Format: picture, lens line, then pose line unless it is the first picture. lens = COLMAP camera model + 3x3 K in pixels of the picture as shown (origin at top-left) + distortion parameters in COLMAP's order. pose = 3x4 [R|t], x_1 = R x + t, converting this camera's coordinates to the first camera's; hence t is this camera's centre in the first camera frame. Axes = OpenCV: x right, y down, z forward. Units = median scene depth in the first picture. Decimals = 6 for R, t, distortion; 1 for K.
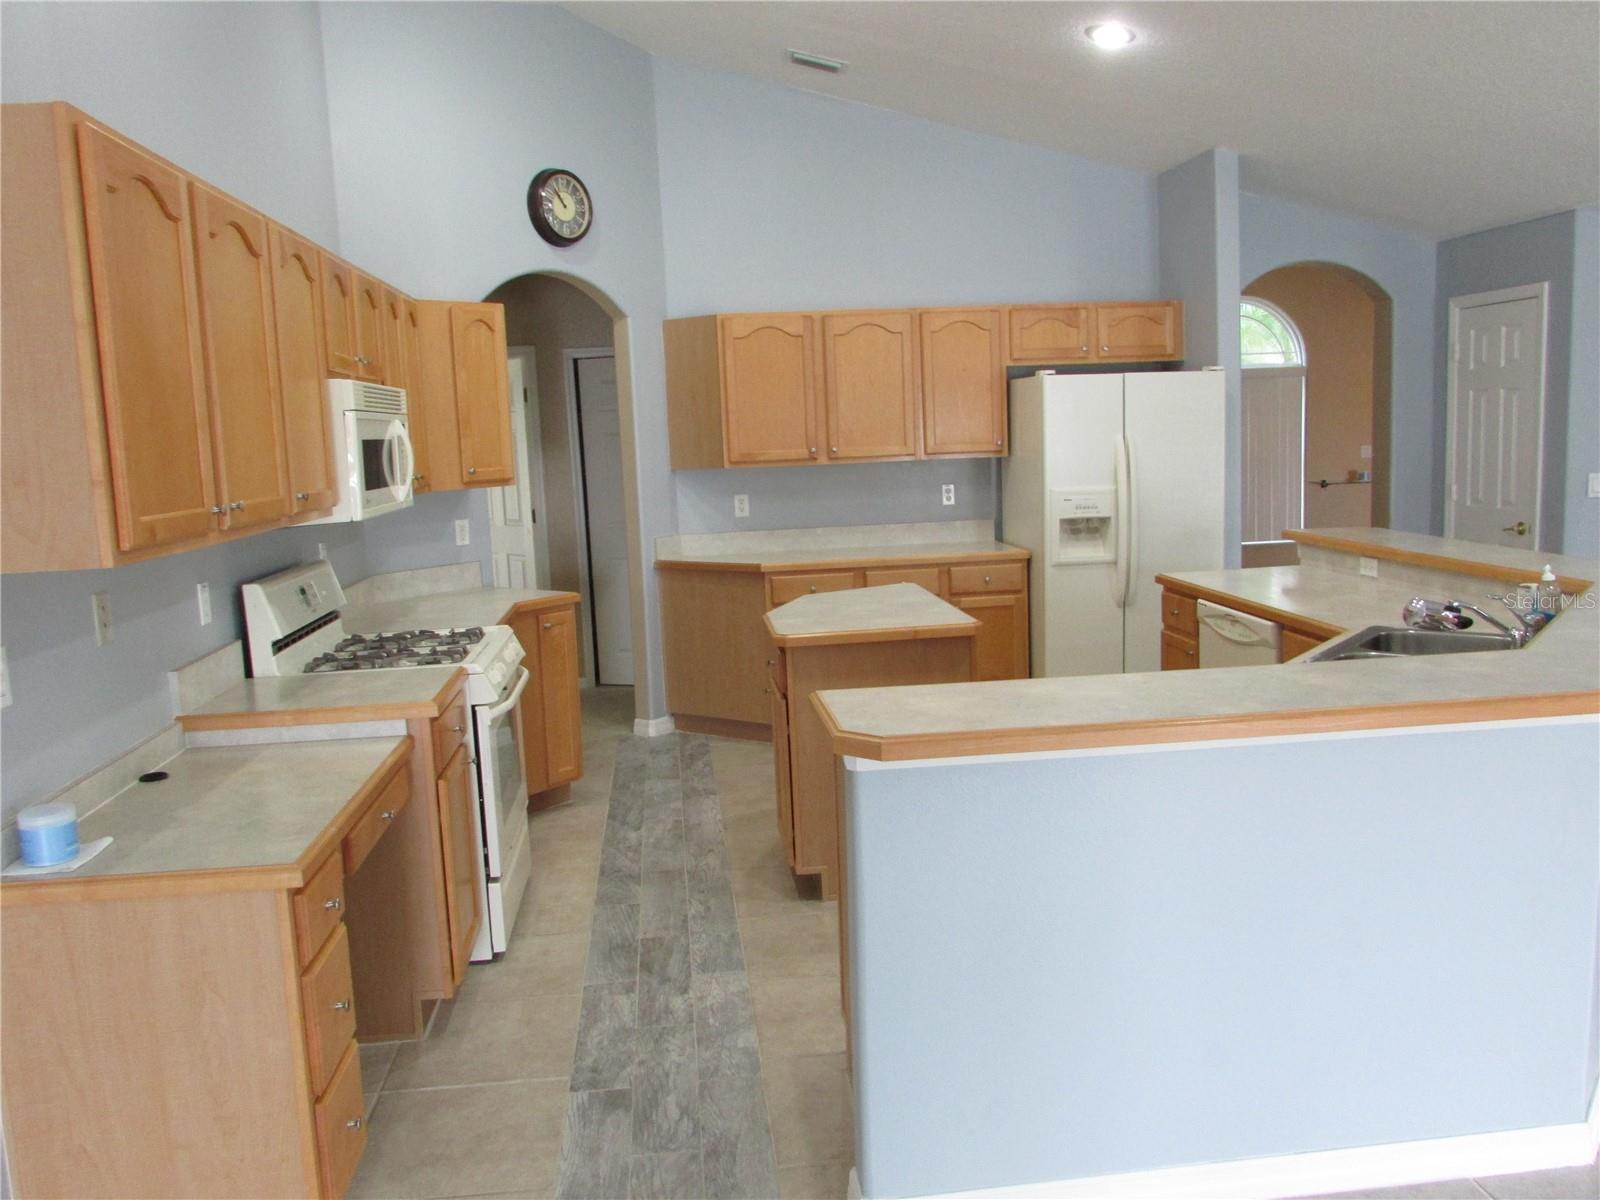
lens RADIAL K [[1282.6, 0, 799.3], [0, 1282.6, 599.1], [0, 0, 1]] dist [-0.045825, 0.014105]
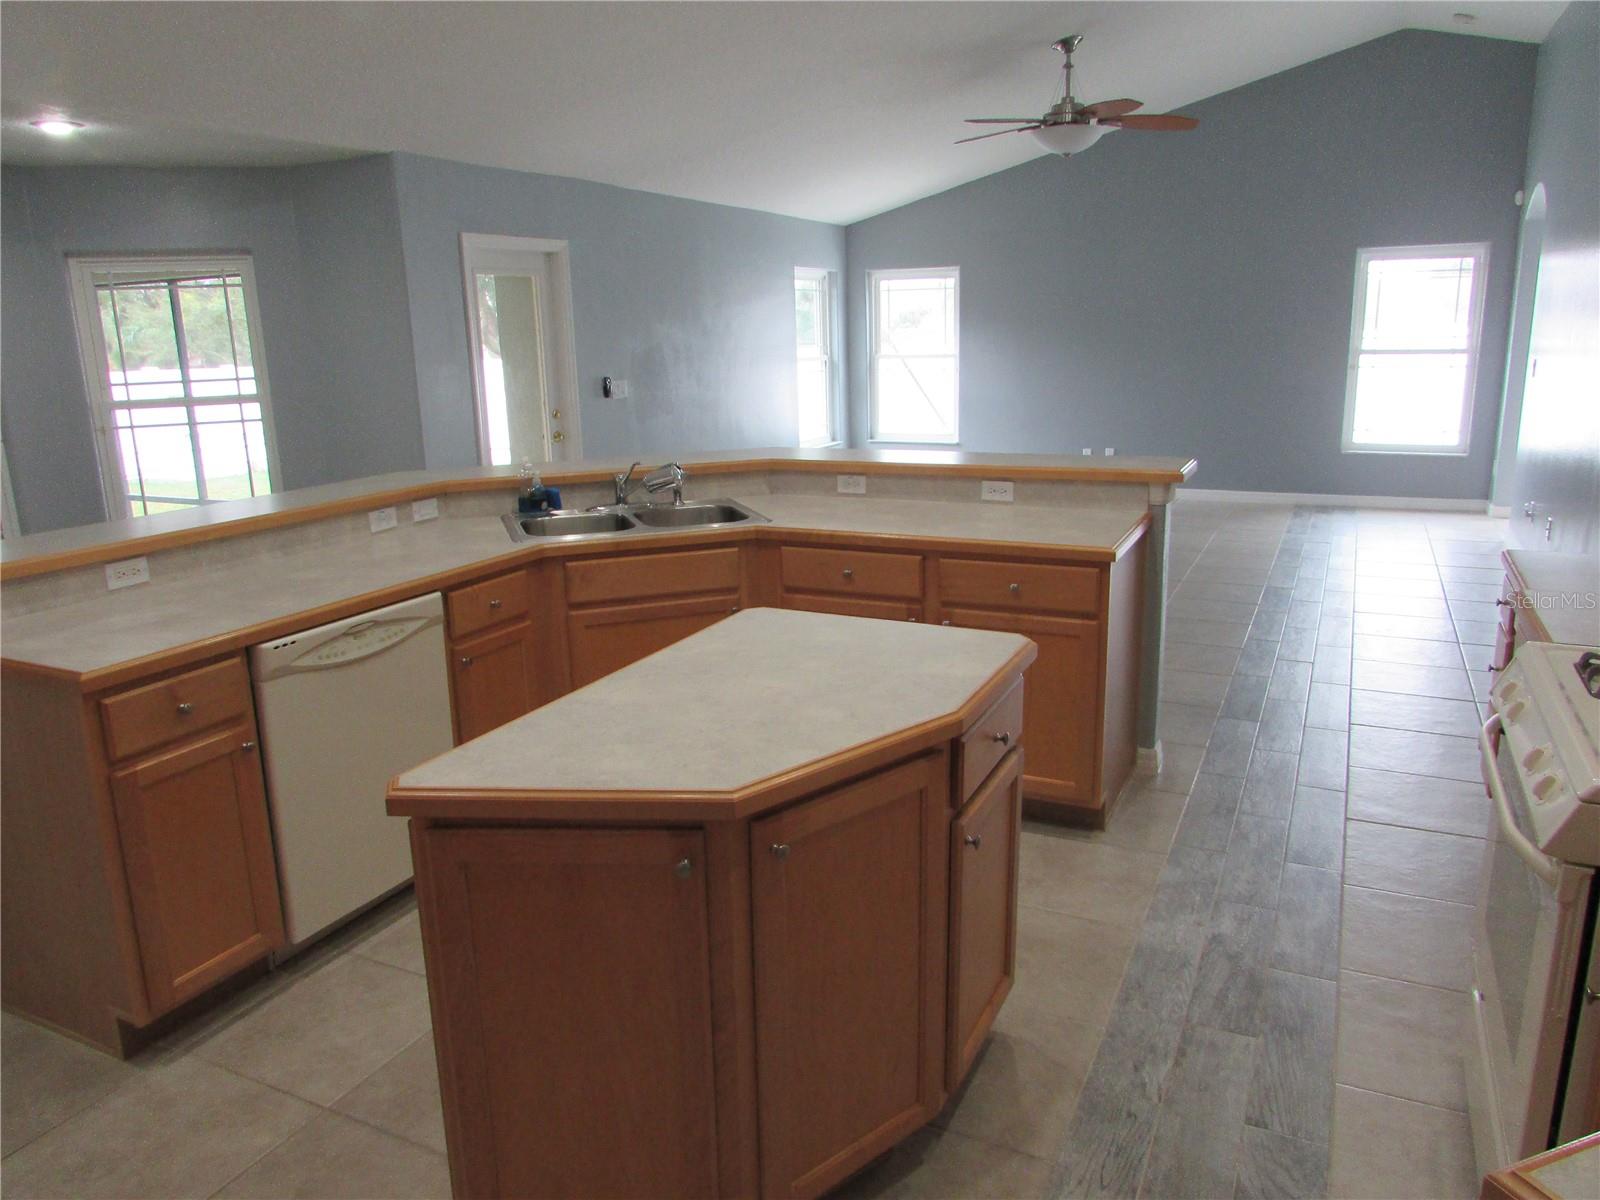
lens RADIAL K [[1134.6, 0, 798.1], [0, 1134.6, 600.5], [0, 0, 1]] dist [-0.042320, 0.023796]
pose [[-0.844537, -0.067118, 0.531275, -0.148869], [0.129770, 0.936890, 0.324648, -0.128252], [-0.519536, 0.343121, -0.782528, 1.020095]]
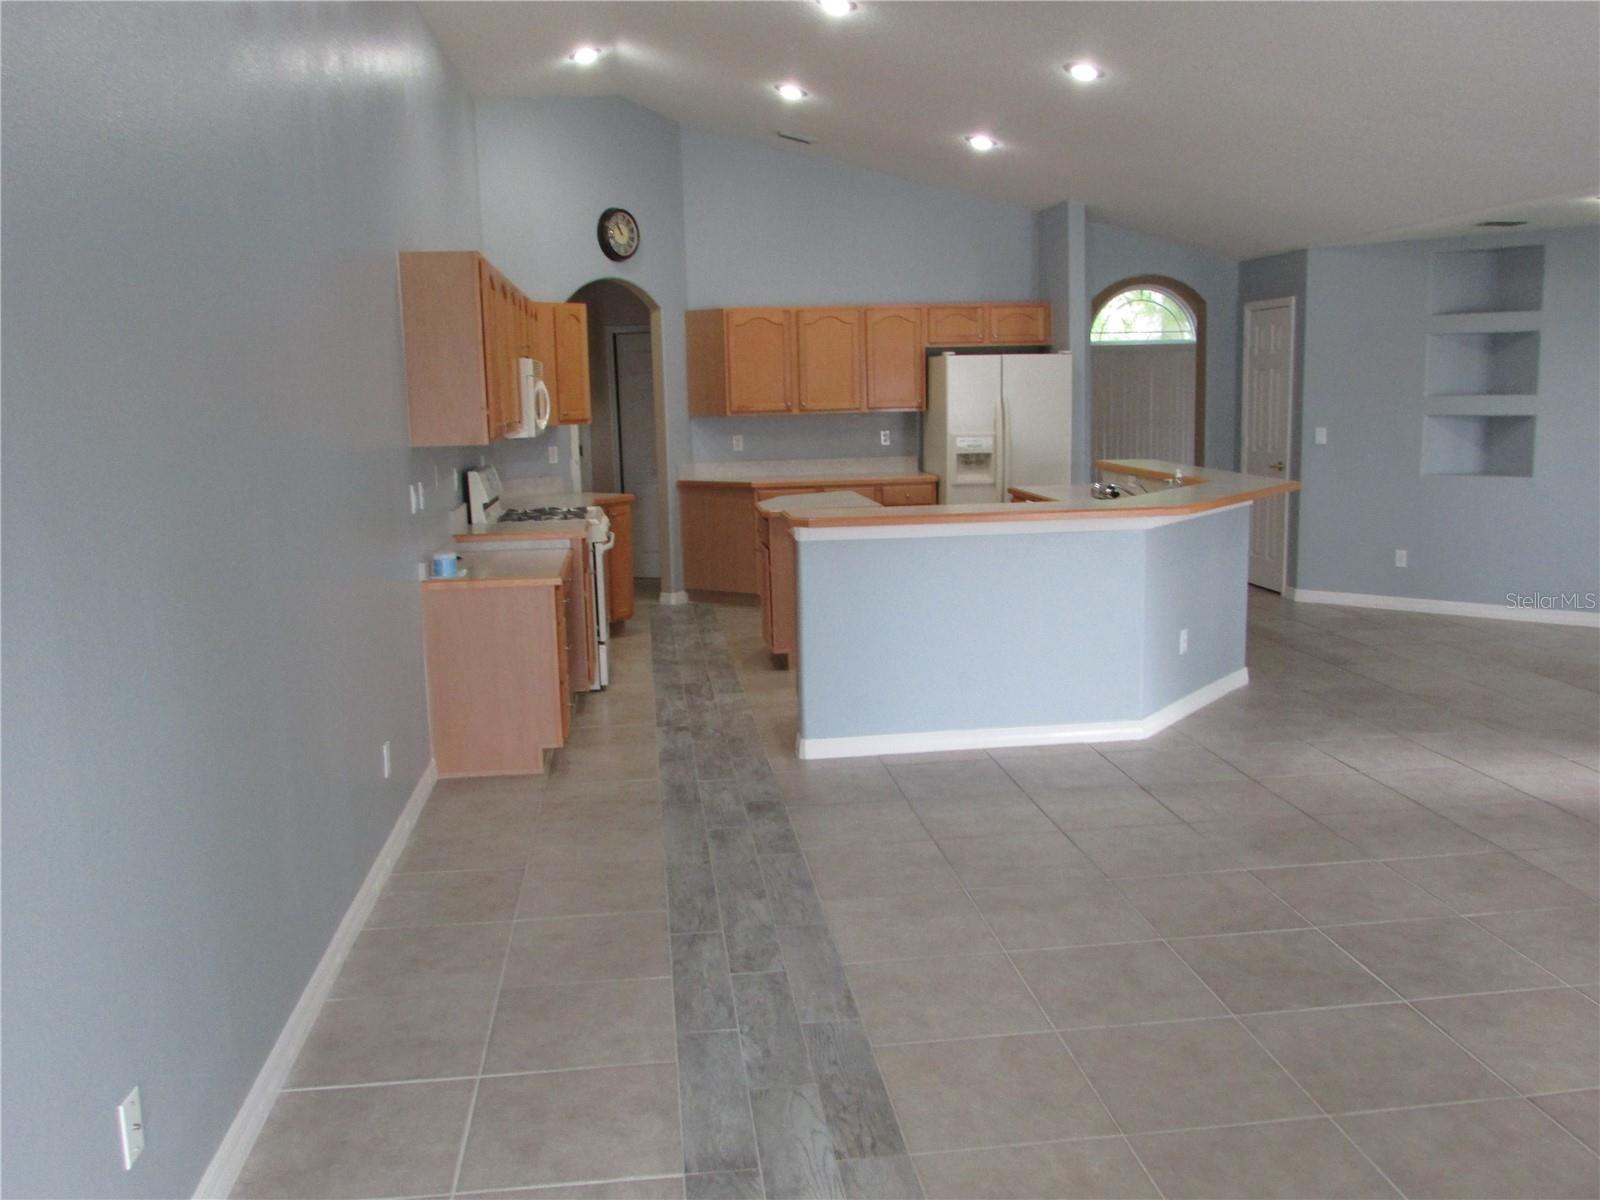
lens RADIAL K [[1368.3, 0, 802.0], [0, 1368.3, 594.0], [0, 0, 1]] dist [-0.036752, 0.007105]
pose [[0.999754, 0.014101, 0.017136, 0.002144], [-0.014414, 0.999729, 0.018281, 0.072036], [-0.016874, -0.018523, 0.999686, -0.566914]]
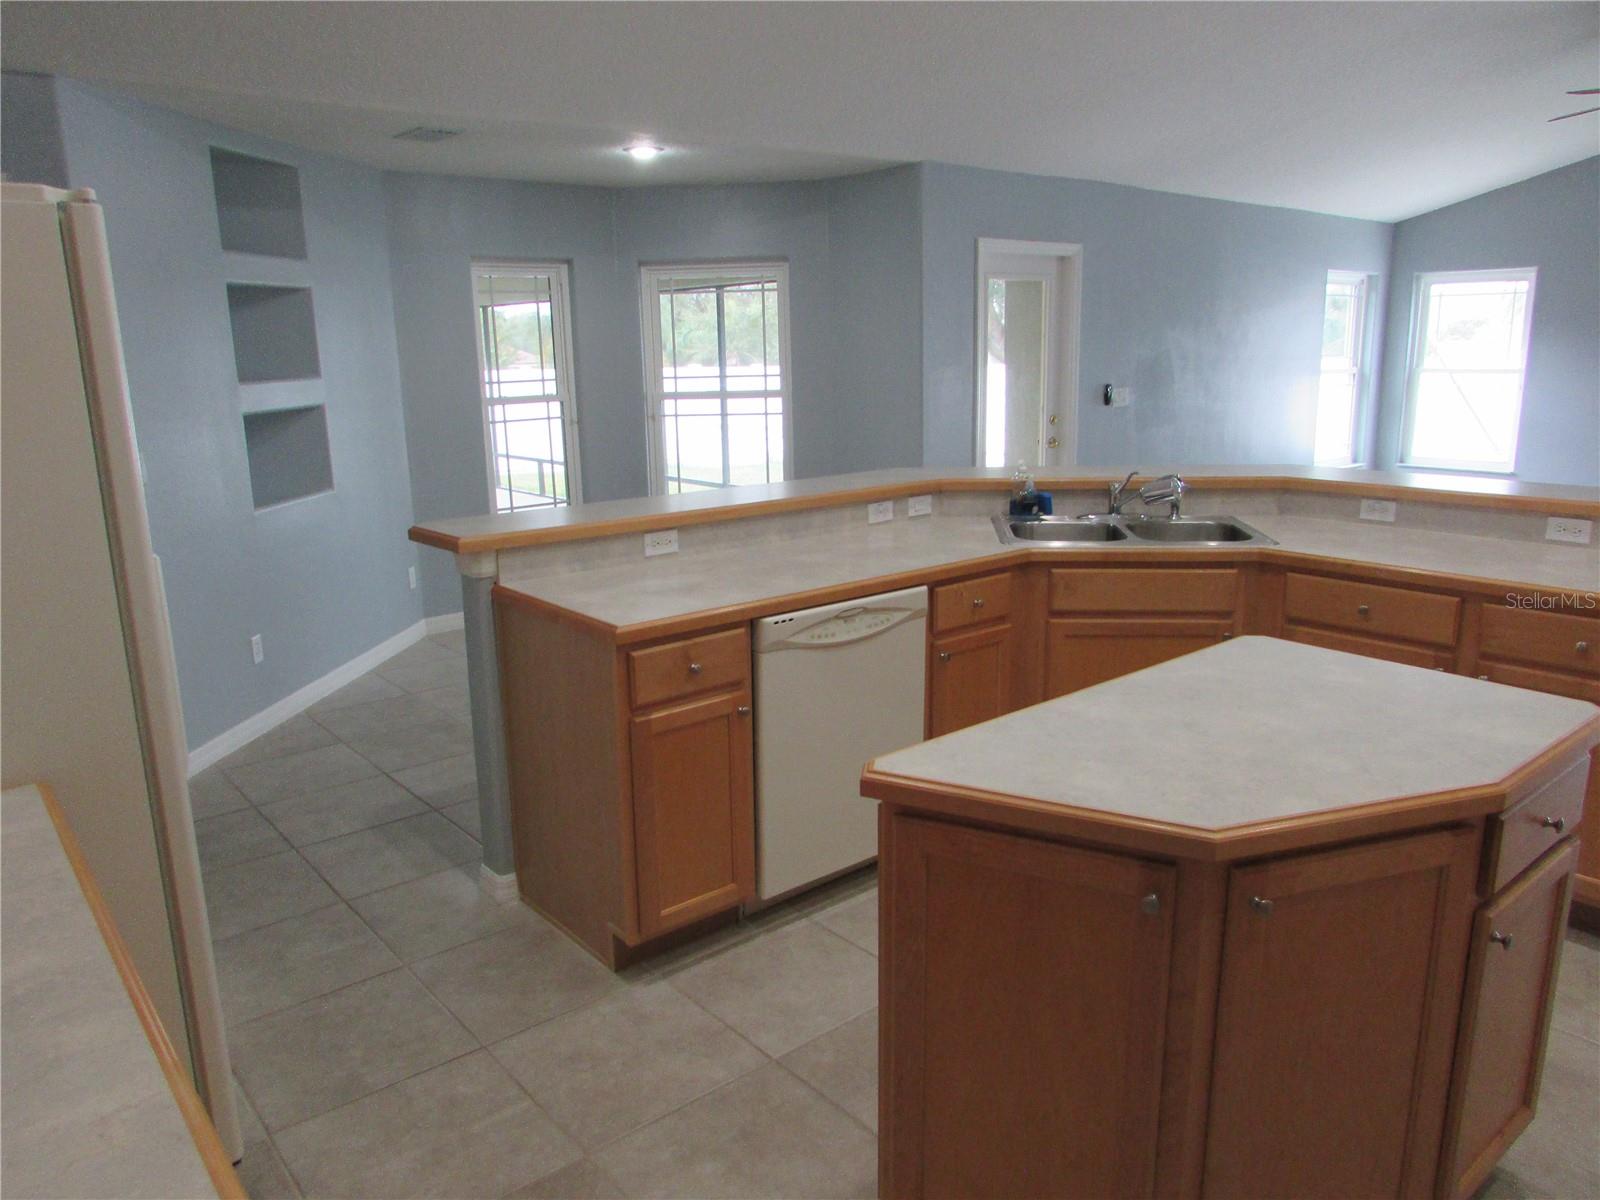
lens RADIAL K [[1134.6, 0, 792.9], [0, 1134.6, 600.8], [0, 0, 1]] dist [-0.042320, 0.023796]
pose [[-0.546104, -0.136373, 0.826543, -0.142061], [0.153835, 0.953556, 0.258969, -0.126155], [-0.823471, 0.268575, -0.499762, 1.018253]]
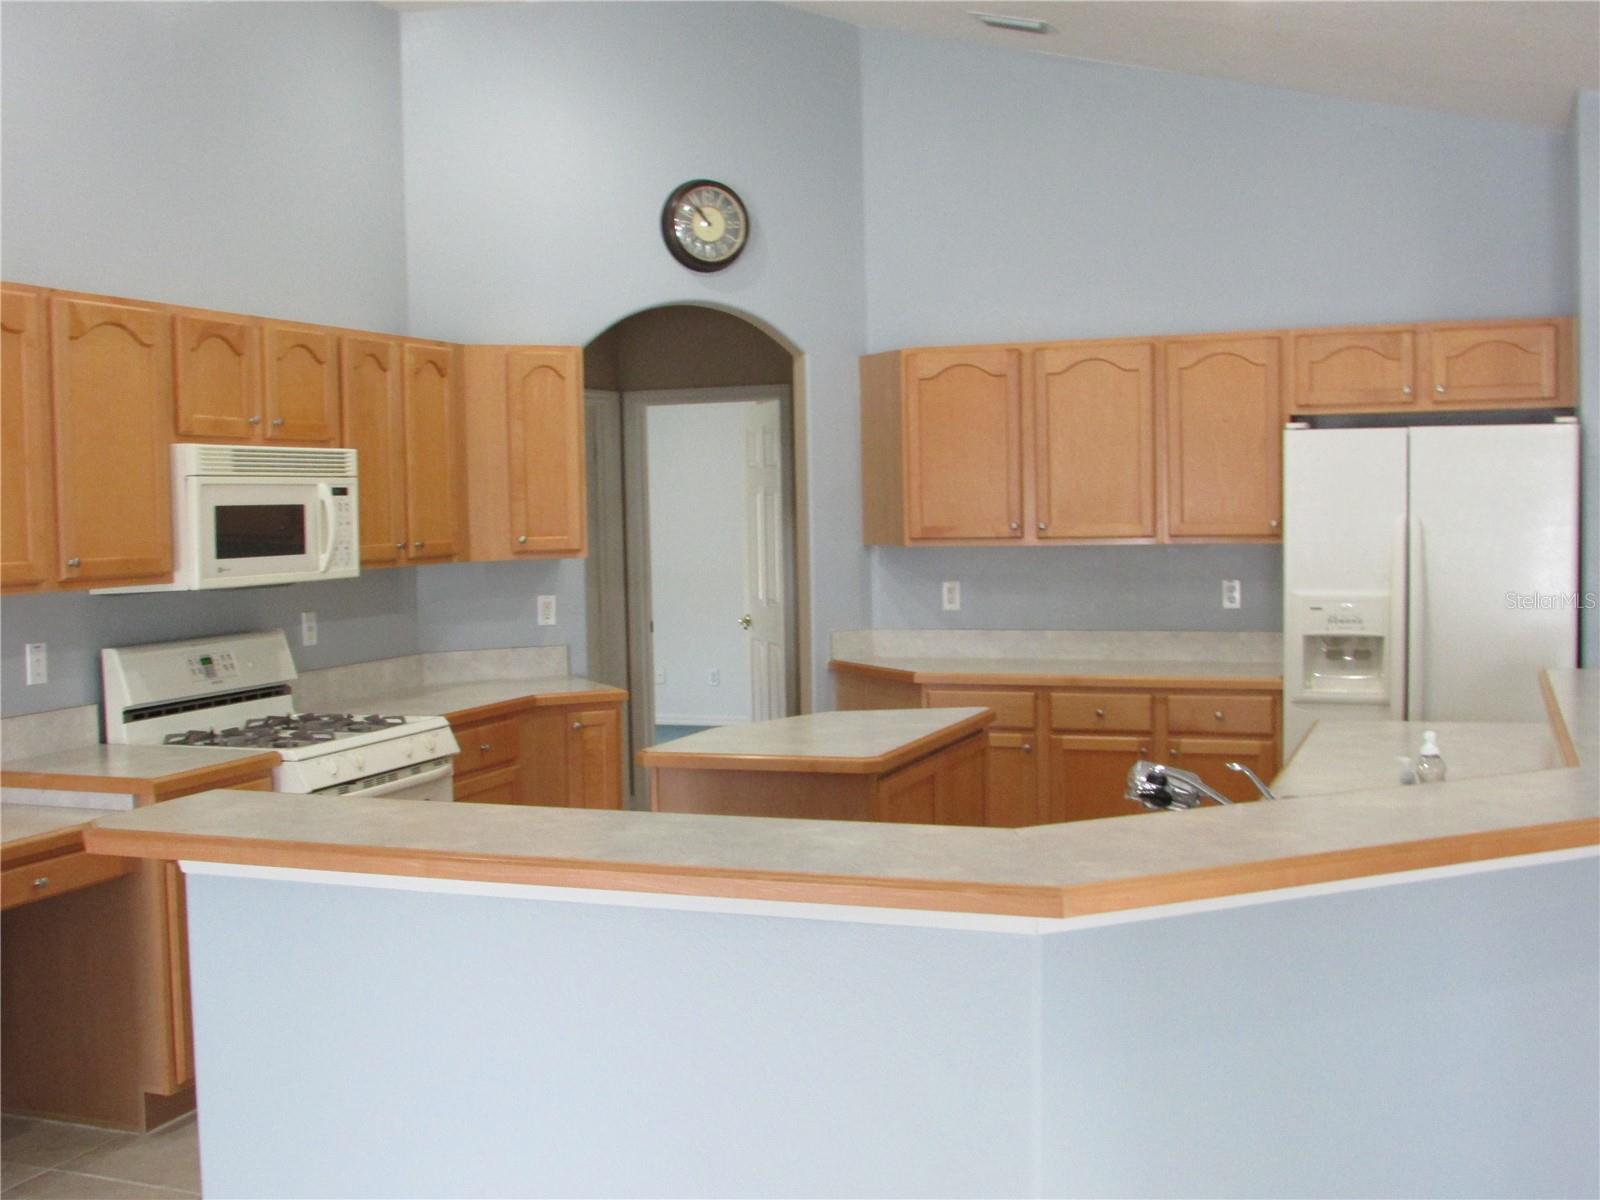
lens RADIAL K [[1819.0, 0, 800.0], [0, 1819.0, 603.7], [0, 0, 1]] dist [-0.068691, 0.000000]
pose [[0.888132, 0.048597, -0.457011, 0.411151], [-0.076530, 0.996148, -0.042798, -0.016616], [0.453171, 0.072985, 0.888431, 0.000371]]
